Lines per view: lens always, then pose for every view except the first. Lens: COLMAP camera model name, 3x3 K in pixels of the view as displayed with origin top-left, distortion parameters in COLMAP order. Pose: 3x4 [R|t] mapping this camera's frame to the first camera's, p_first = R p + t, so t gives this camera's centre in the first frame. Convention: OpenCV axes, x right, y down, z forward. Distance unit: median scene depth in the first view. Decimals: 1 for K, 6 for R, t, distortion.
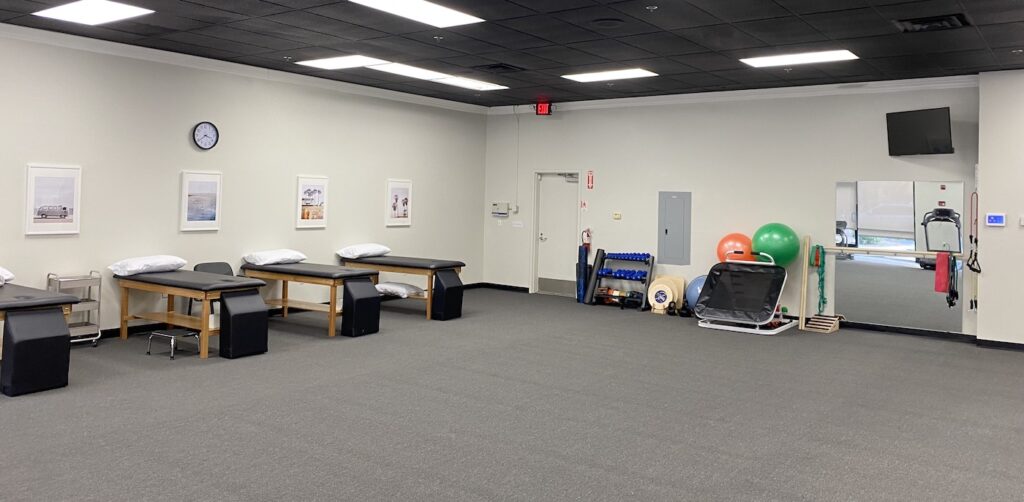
lens RADIAL K [[802.9, 0, 512.0], [0, 802.9, 251.0], [0, 0, 1]] dist [-0.000532, -0.000166]
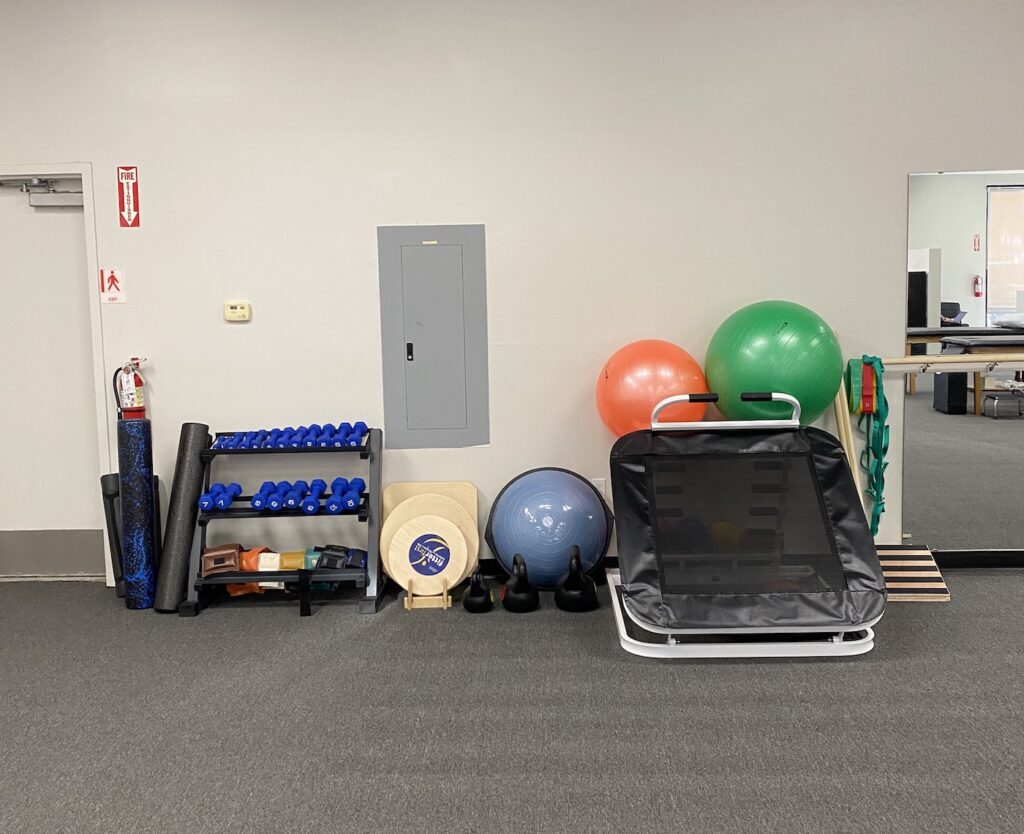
lens RADIAL K [[888.5, 0, 511.7], [0, 888.5, 385.4], [0, 0, 1]] dist [0.000226, -0.009478]
pose [[0.797337, -0.098515, 0.595440, 0.007572], [0.081933, 0.995123, 0.054927, -0.026227], [-0.597947, 0.004991, 0.801520, 0.678876]]
